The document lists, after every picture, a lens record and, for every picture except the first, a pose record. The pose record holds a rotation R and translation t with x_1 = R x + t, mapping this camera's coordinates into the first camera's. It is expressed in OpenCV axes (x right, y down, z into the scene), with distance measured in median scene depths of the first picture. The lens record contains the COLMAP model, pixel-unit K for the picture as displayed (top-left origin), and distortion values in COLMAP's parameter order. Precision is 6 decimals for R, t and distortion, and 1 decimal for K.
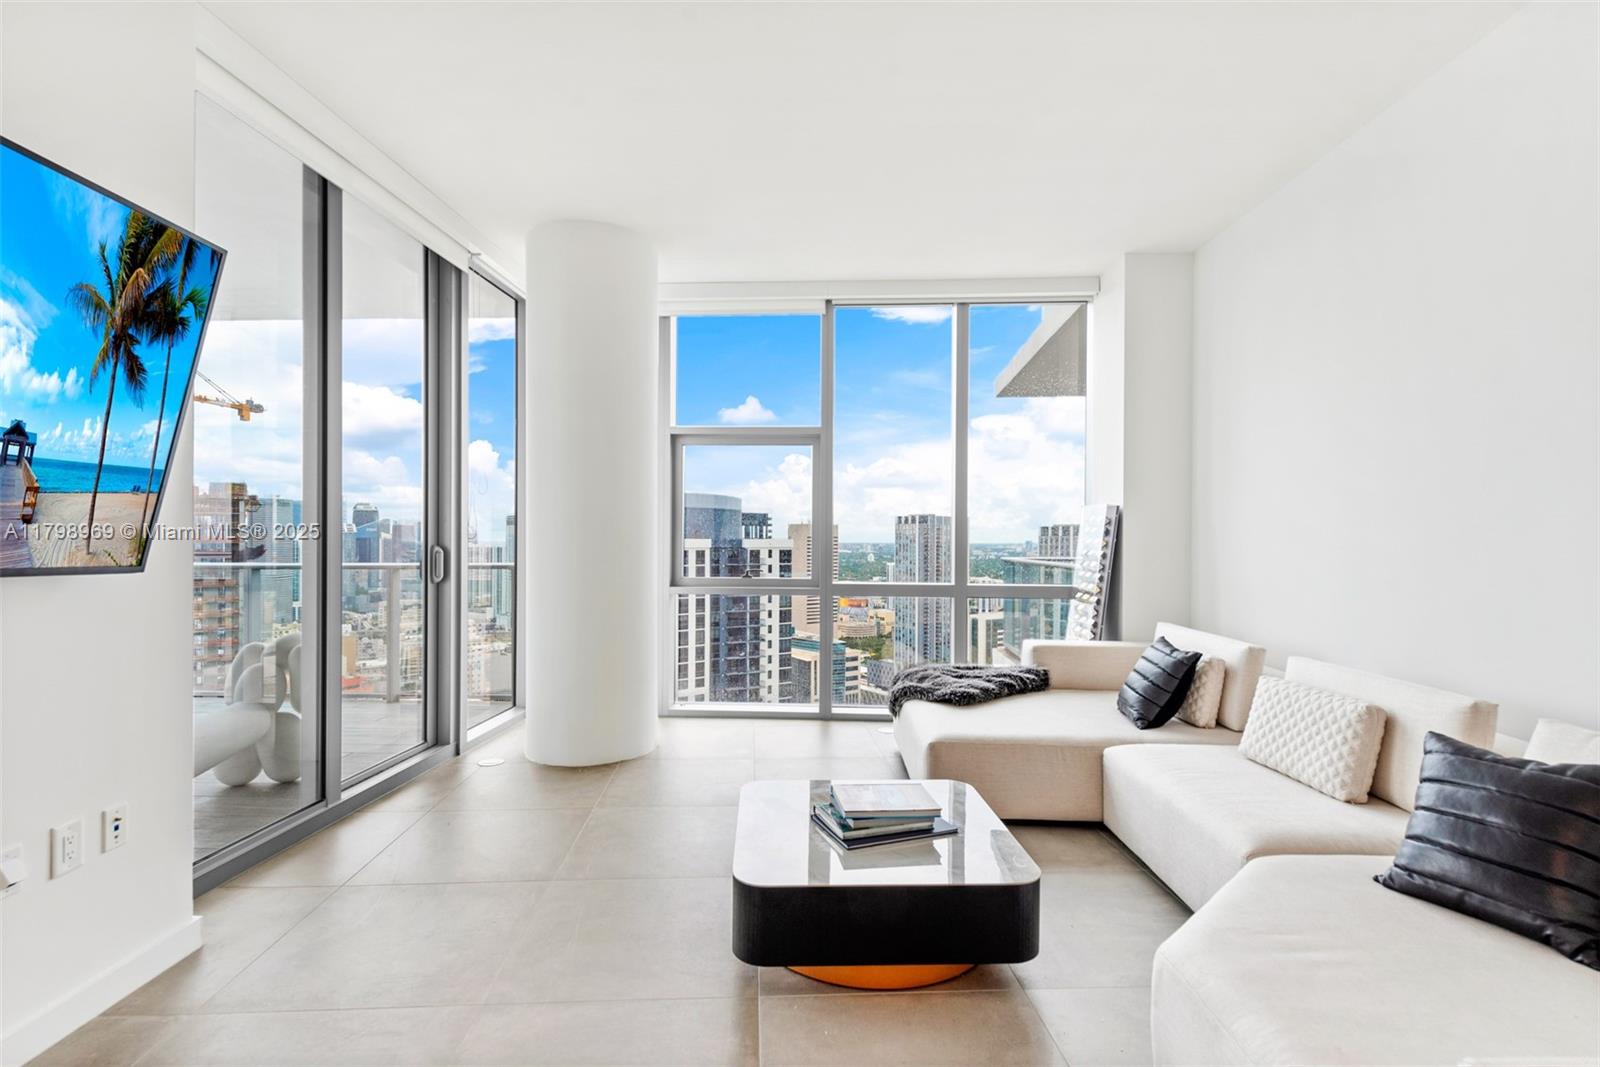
lens RADIAL K [[765.2, 0, 796.8], [0, 765.2, 554.0], [0, 0, 1]] dist [0.018427, -0.000529]
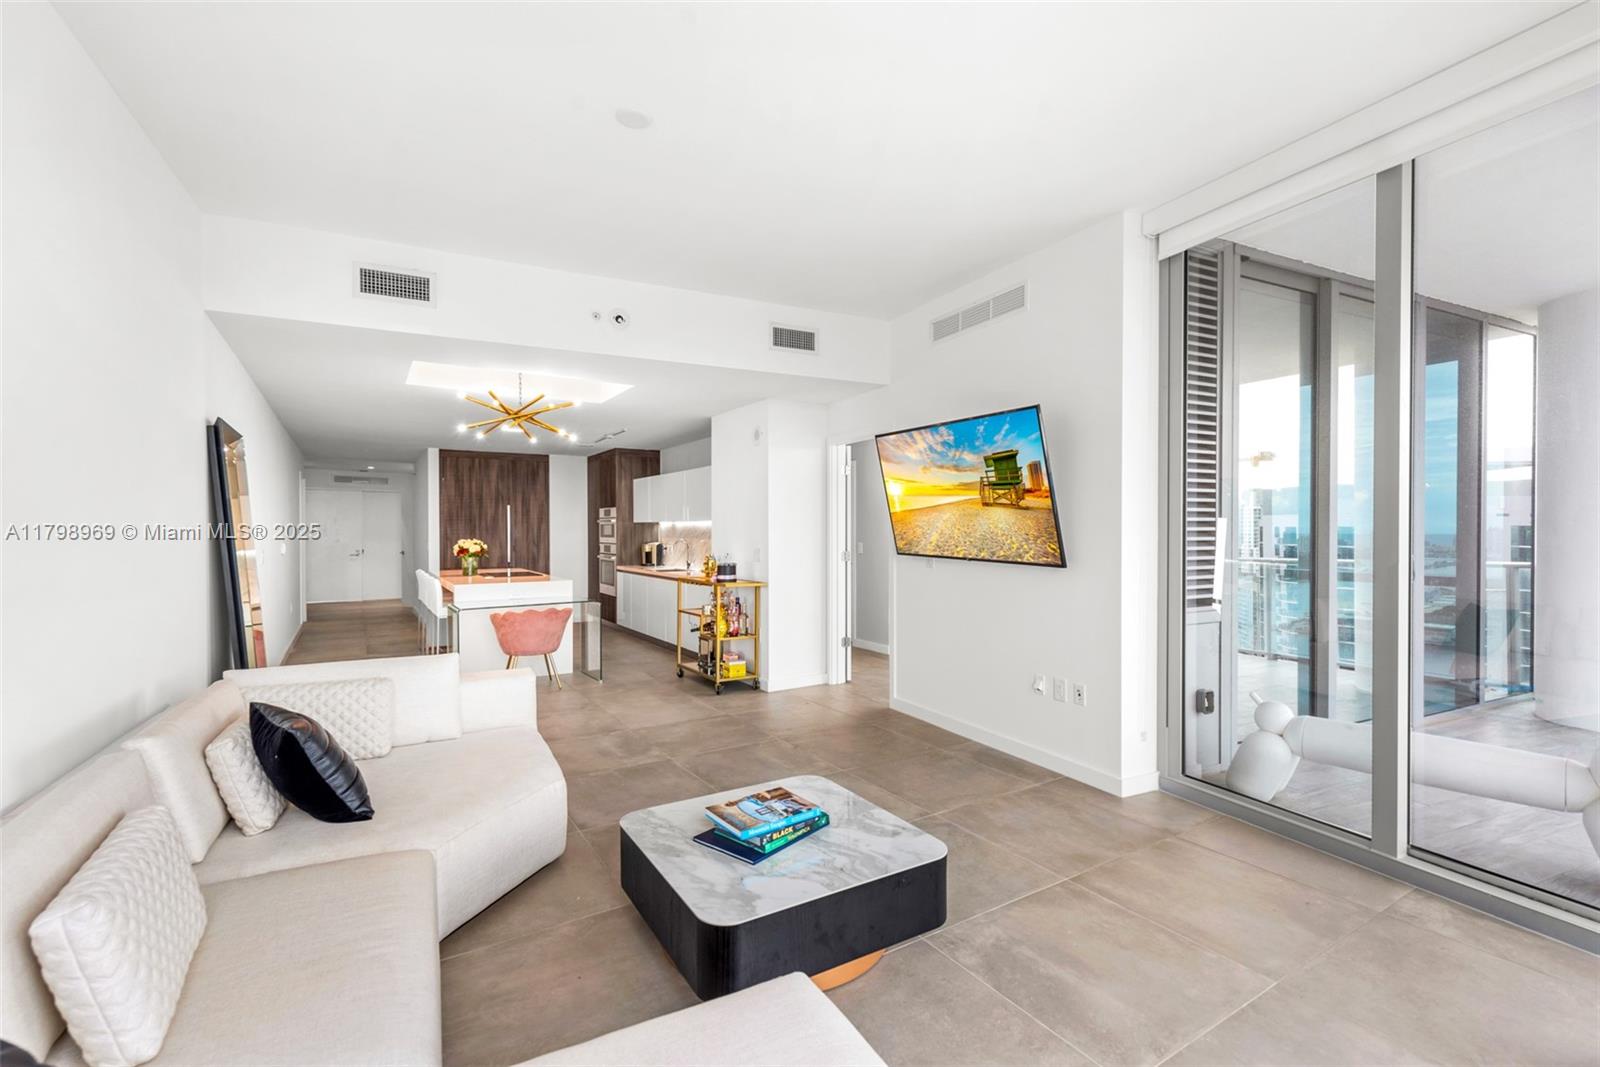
lens RADIAL K [[733.0, 0, 800.0], [0, 733.0, 533.5], [0, 0, 1]] dist [-0.001182, -0.000211]
pose [[-0.883253, 0.001474, -0.468894, 0.306490], [-0.010931, 0.999659, 0.023734, -0.047225], [0.468769, 0.026089, -0.882935, 1.109650]]
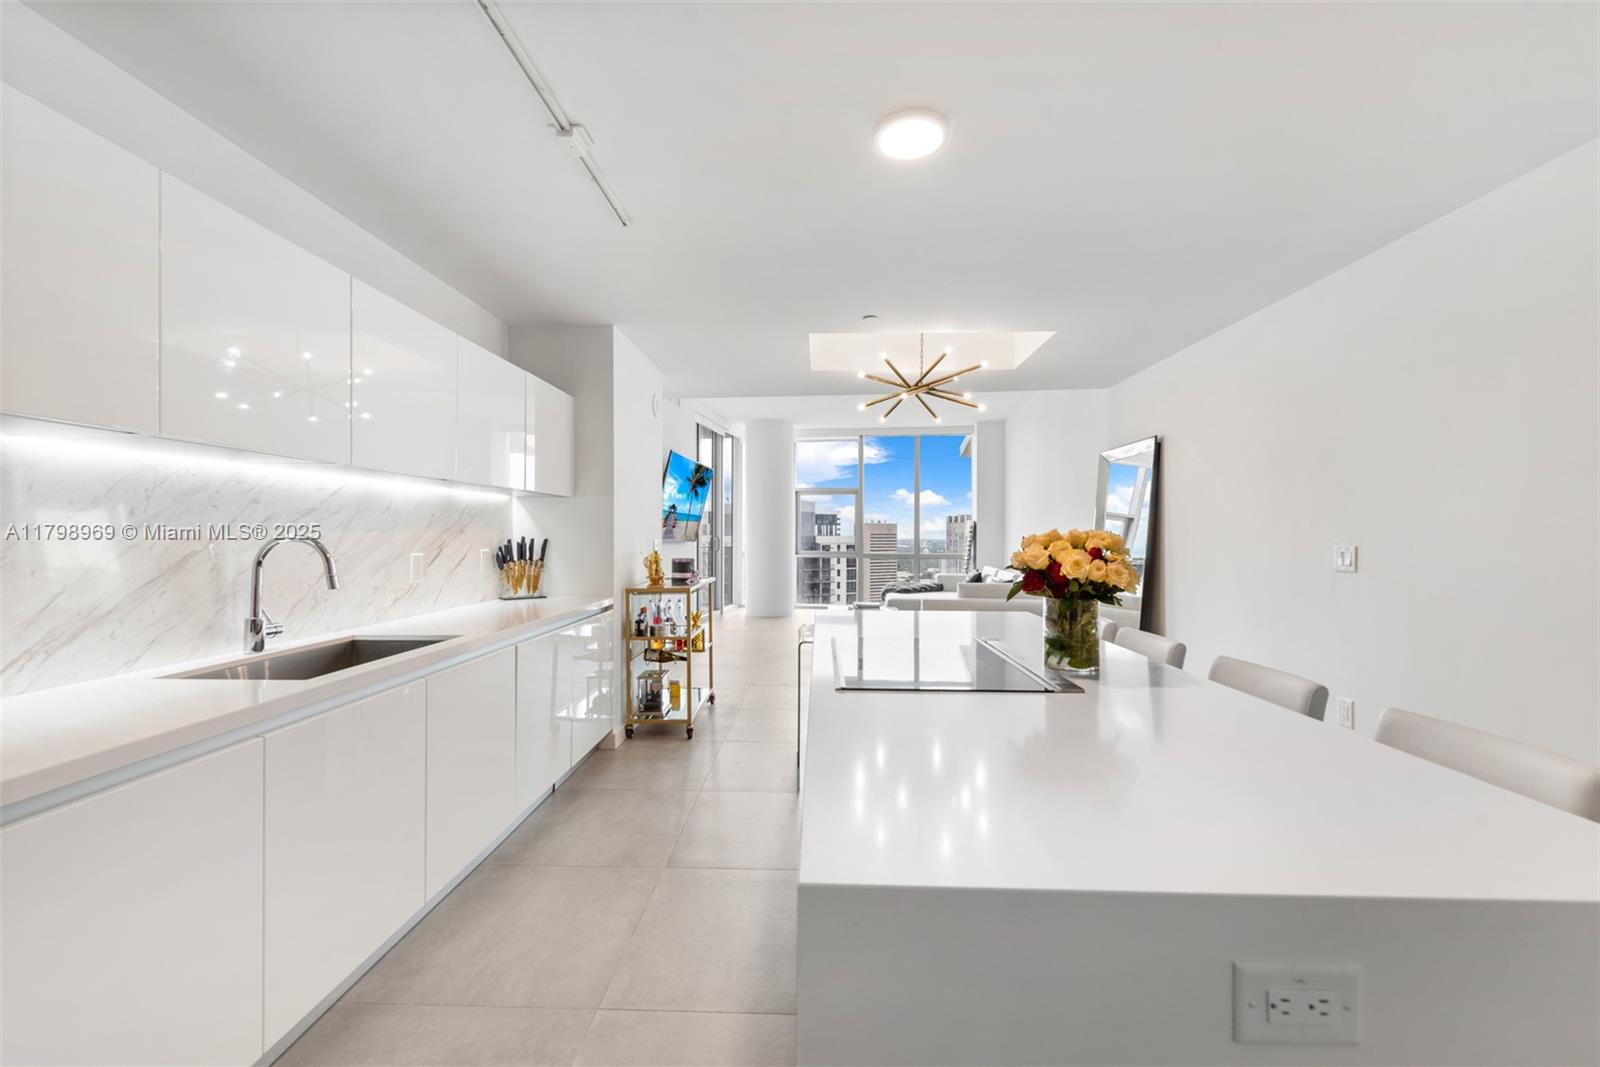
lens RADIAL K [[680.2, 0, 800.0], [0, 680.2, 533.5], [0, 0, 1]] dist [0.002596, 0.000450]
pose [[0.995733, 0.008453, -0.091894, 0.078068], [-0.010629, 0.999674, -0.023221, 0.055616], [0.091667, 0.024099, 0.995498, -1.963737]]
